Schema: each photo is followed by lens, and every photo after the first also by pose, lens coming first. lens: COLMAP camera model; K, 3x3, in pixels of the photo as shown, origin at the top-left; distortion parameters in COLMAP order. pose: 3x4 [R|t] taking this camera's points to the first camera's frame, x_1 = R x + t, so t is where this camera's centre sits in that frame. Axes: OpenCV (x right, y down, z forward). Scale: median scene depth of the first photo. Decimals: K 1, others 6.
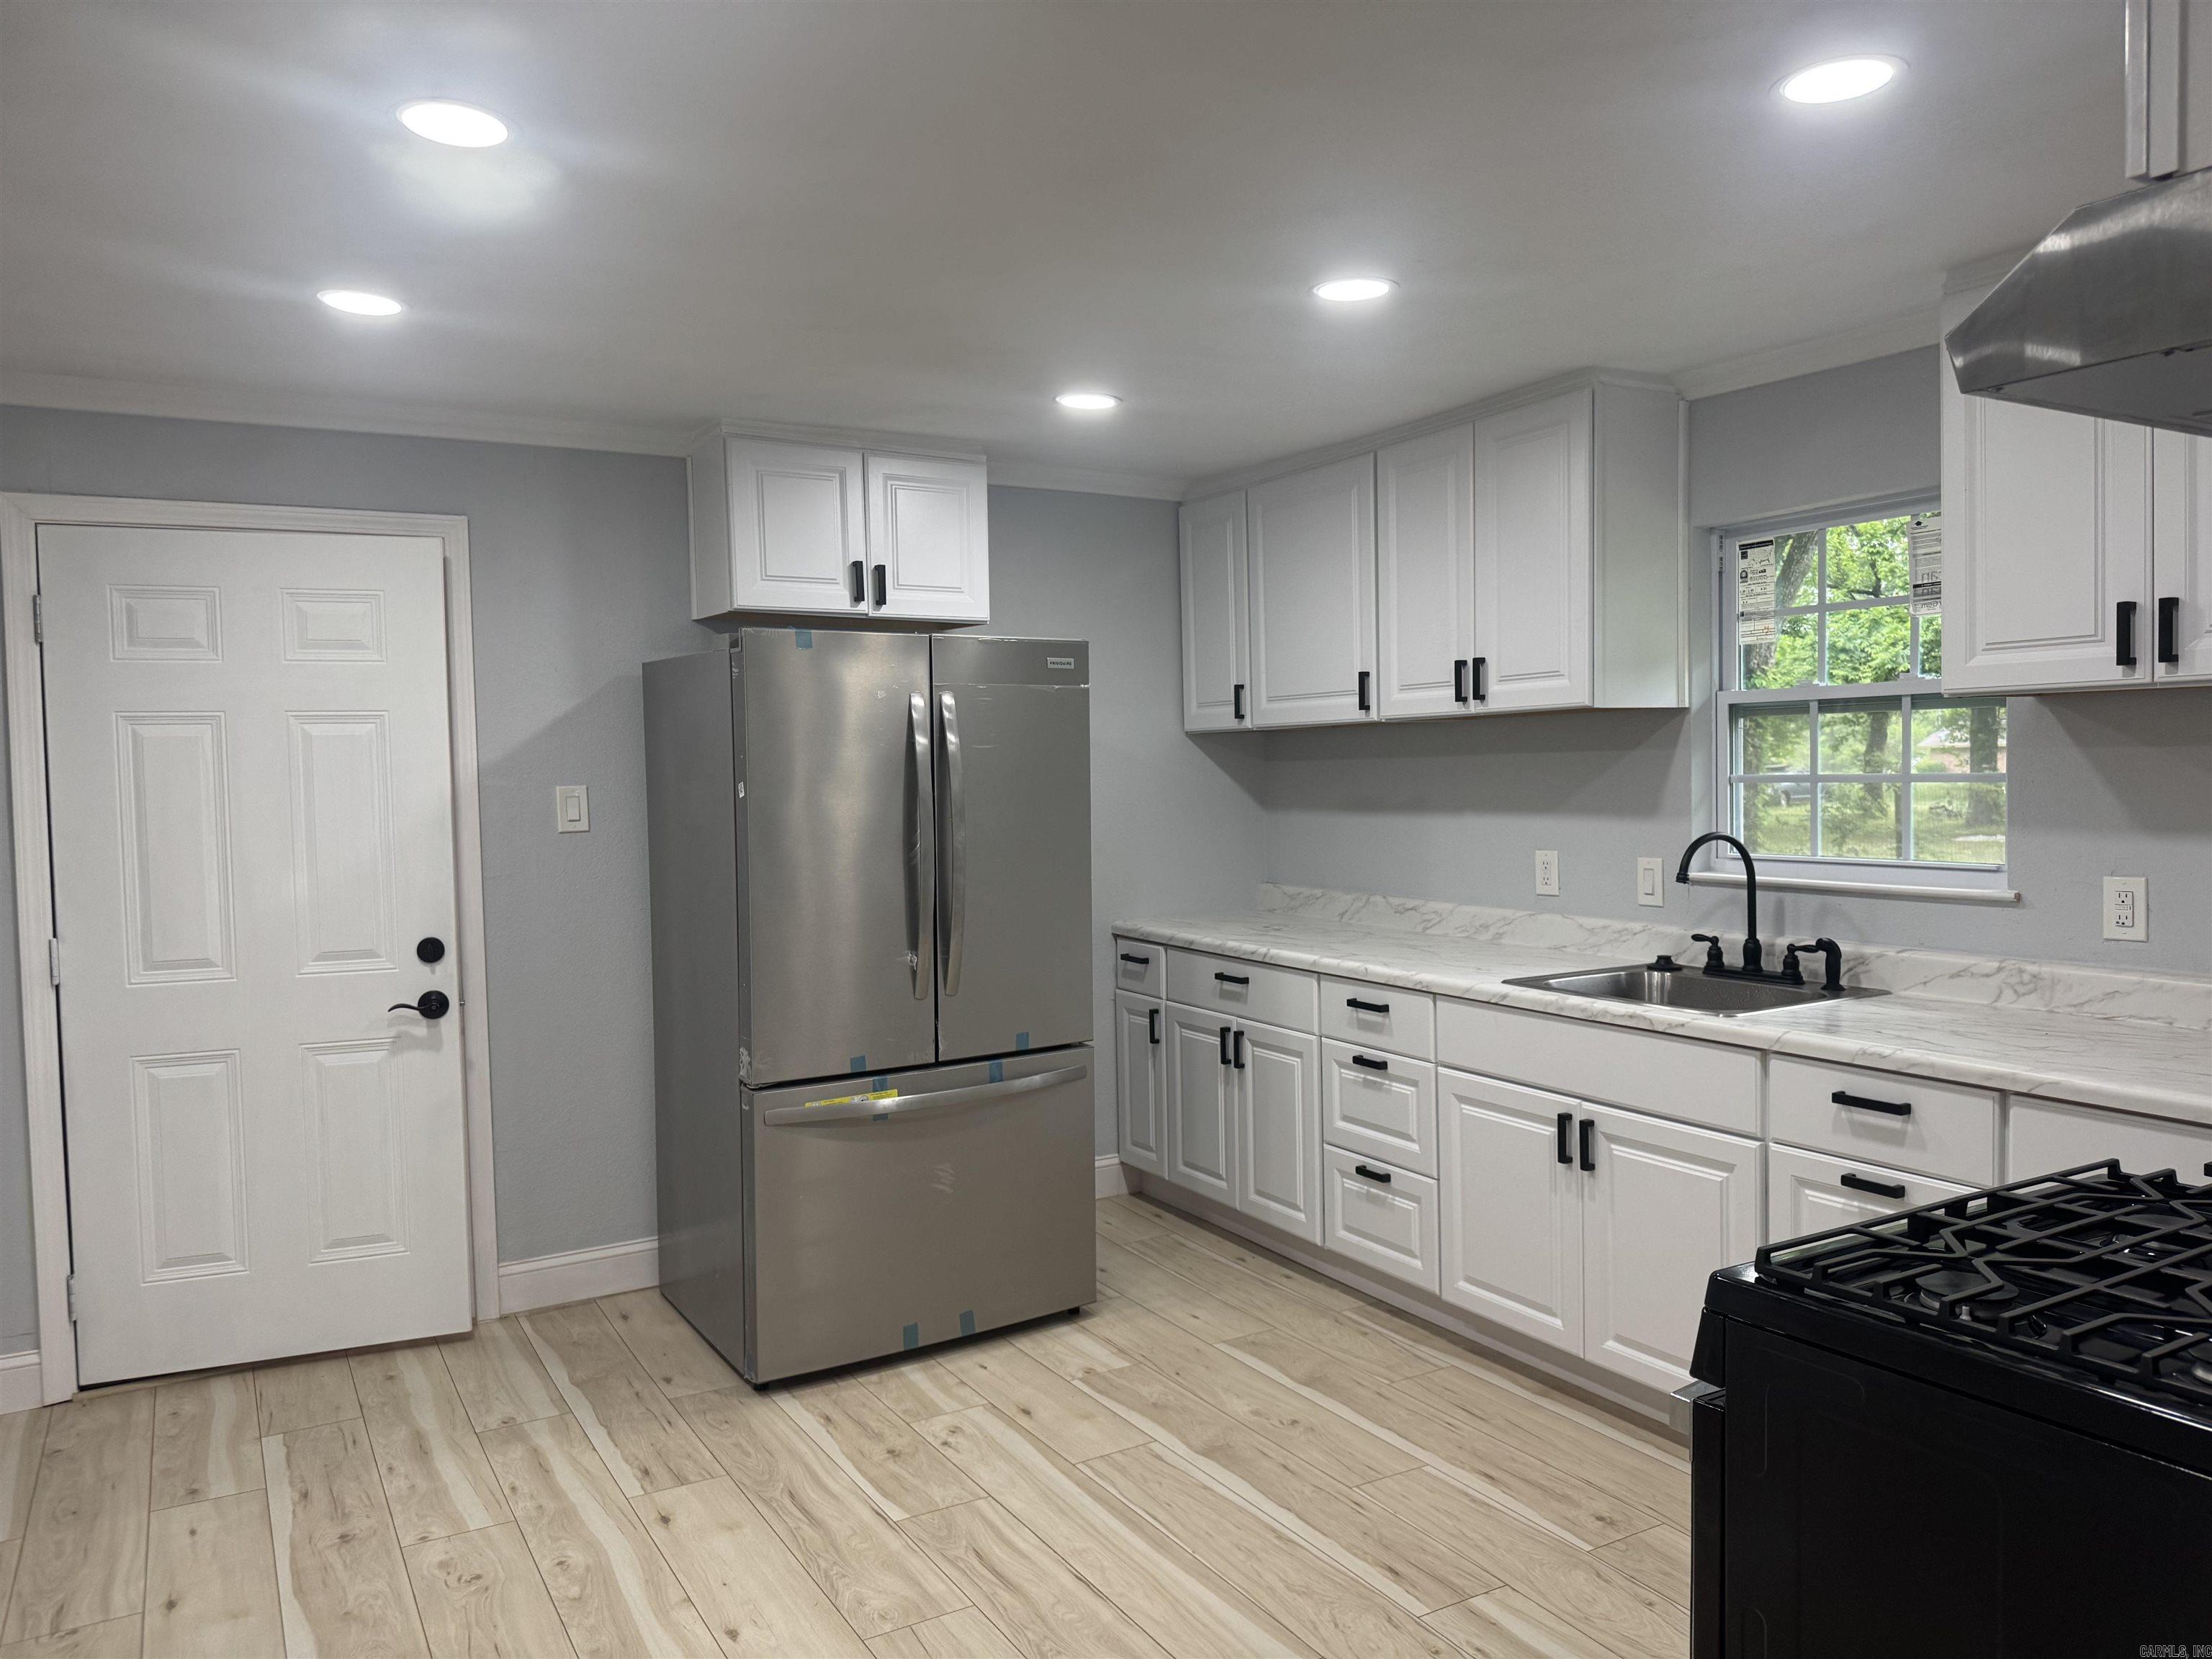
lens RADIAL K [[1597.8, 0, 1101.2], [0, 1597.8, 830.0], [0, 0, 1]] dist [0.152379, -0.223288]
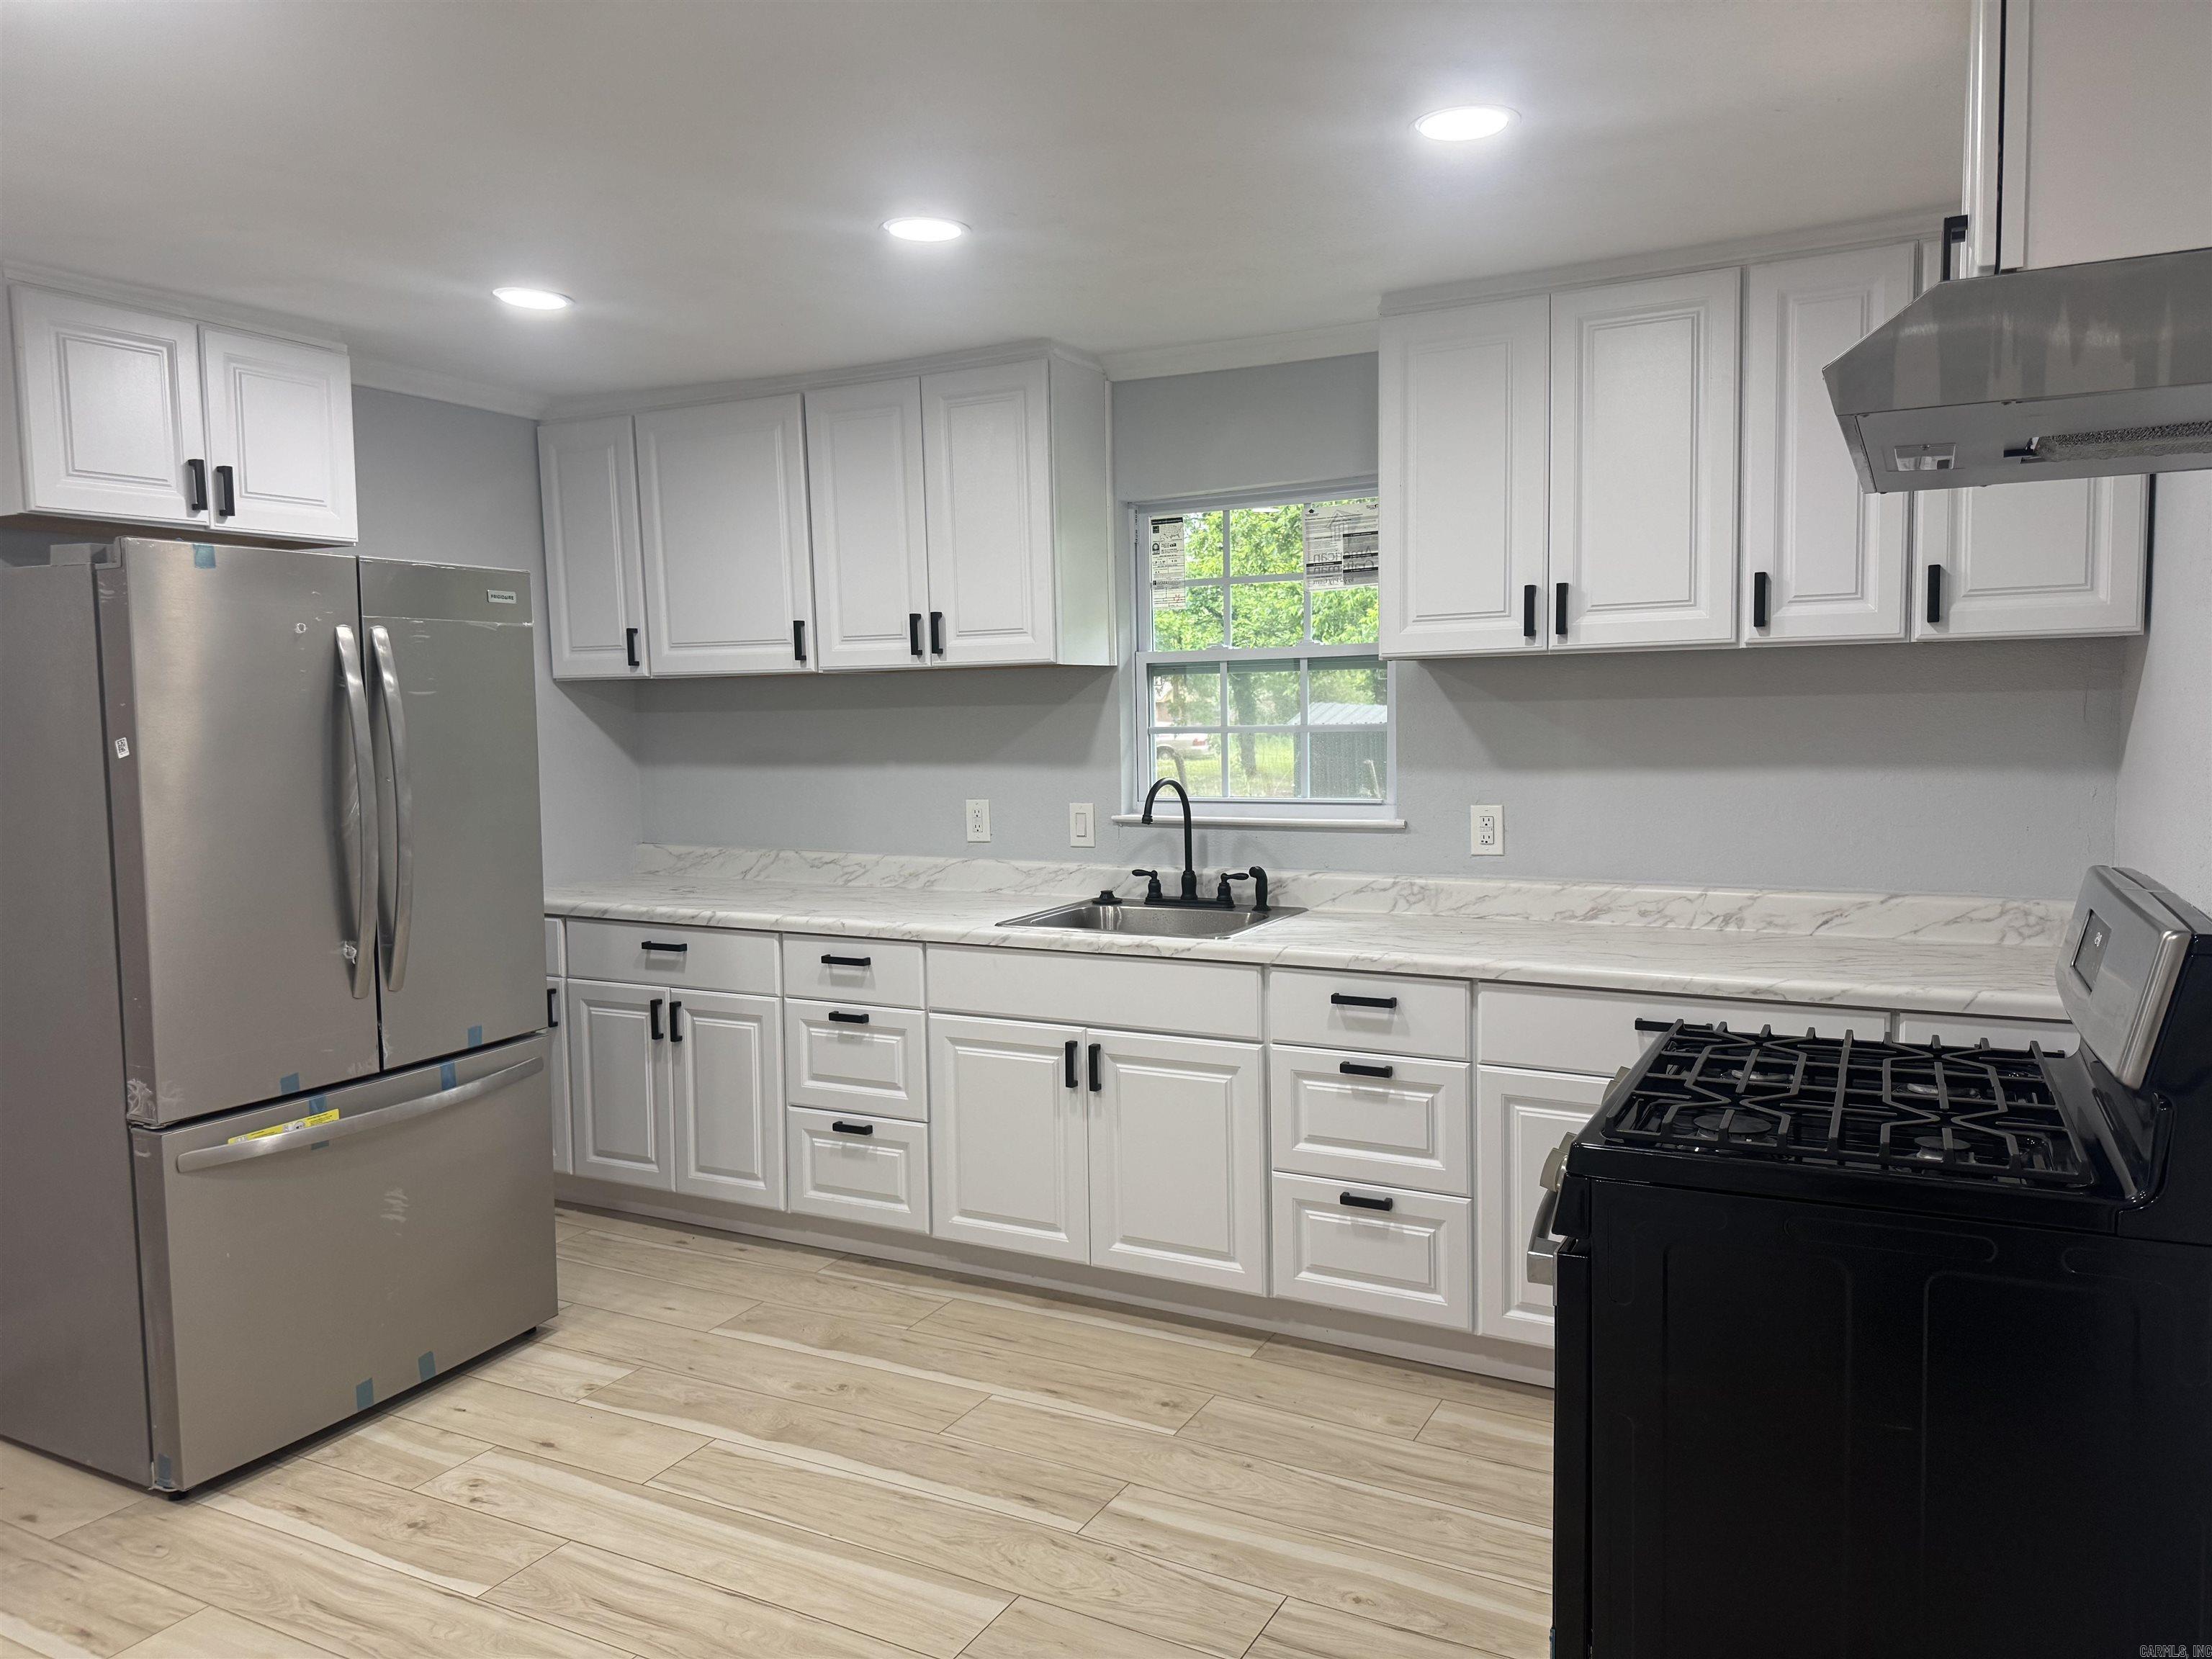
lens RADIAL K [[1597.8, 0, 1101.2], [0, 1597.8, 830.0], [0, 0, 1]] dist [0.152379, -0.223288]
pose [[0.851136, -0.038107, 0.523560, -0.229572], [0.023562, 0.999130, 0.034417, -0.001401], [-0.524416, -0.016958, 0.851293, 0.082072]]
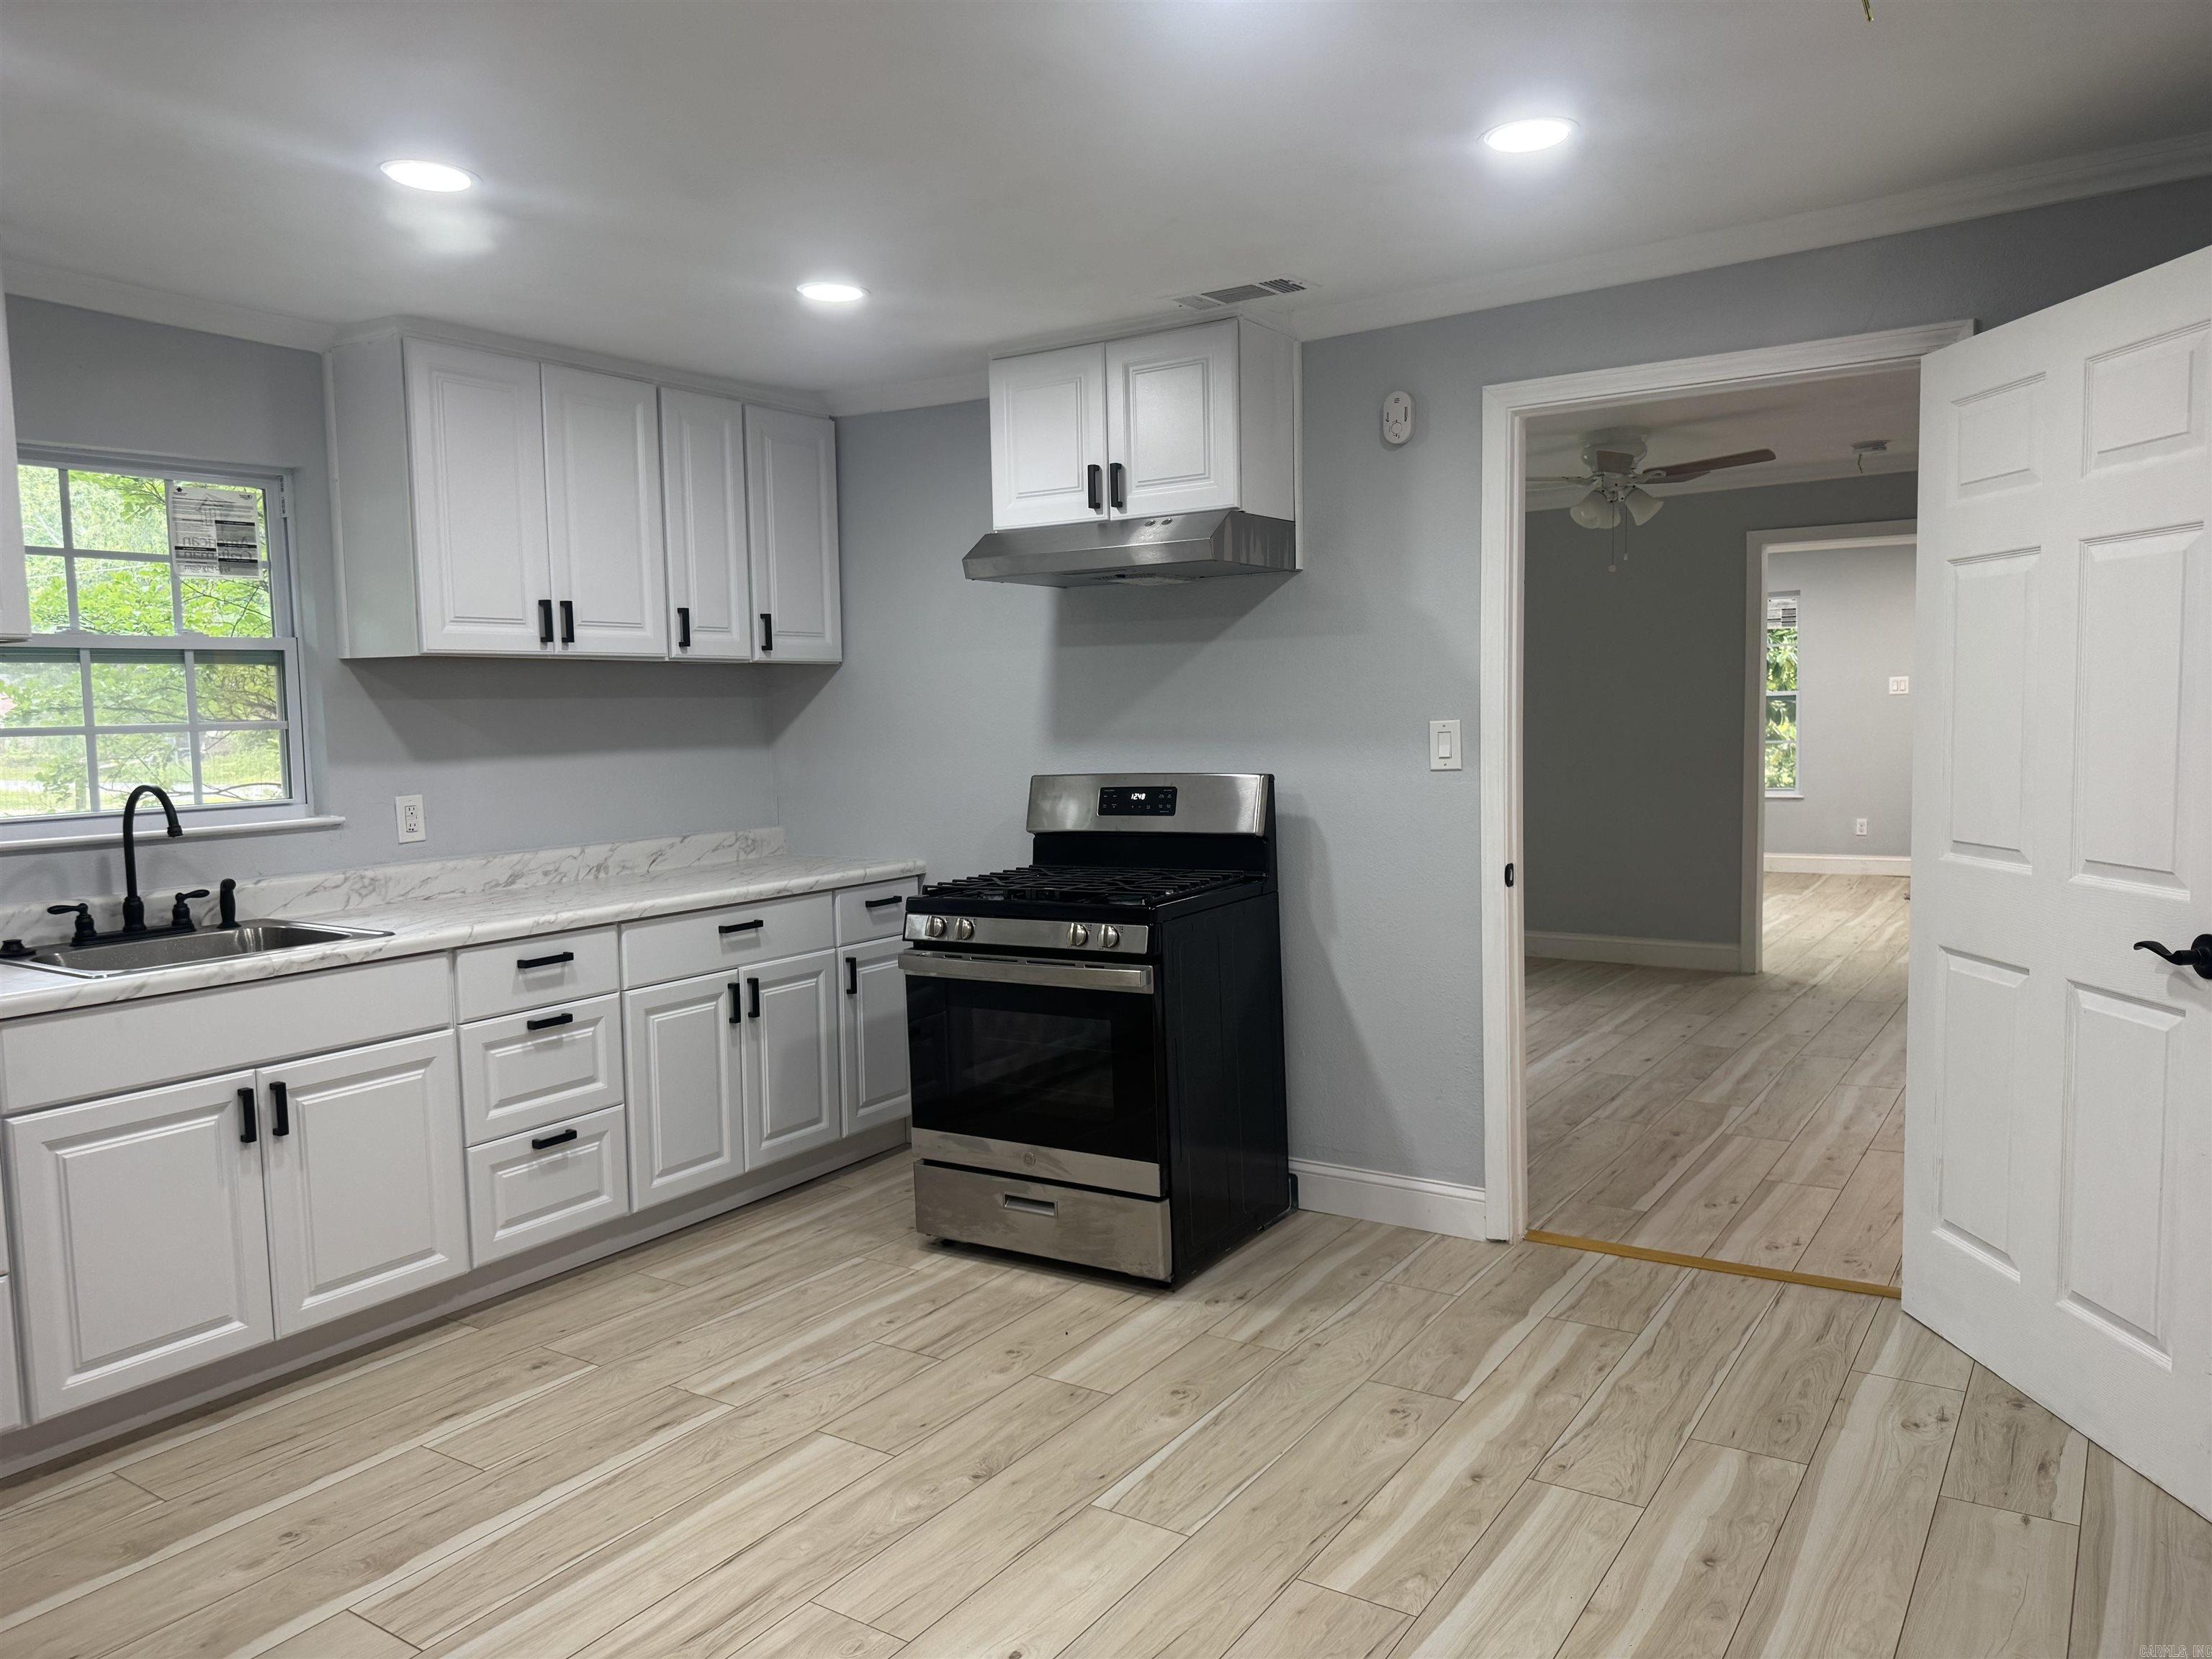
lens RADIAL K [[1577.8, 0, 1154.7], [0, 1577.8, 823.7], [0, 0, 1]] dist [0.065065, -0.055383]
pose [[-0.466831, -0.040914, 0.883400, -0.689448], [0.065161, 0.994622, 0.080500, -0.011845], [-0.881943, 0.095143, -0.461654, 0.882407]]
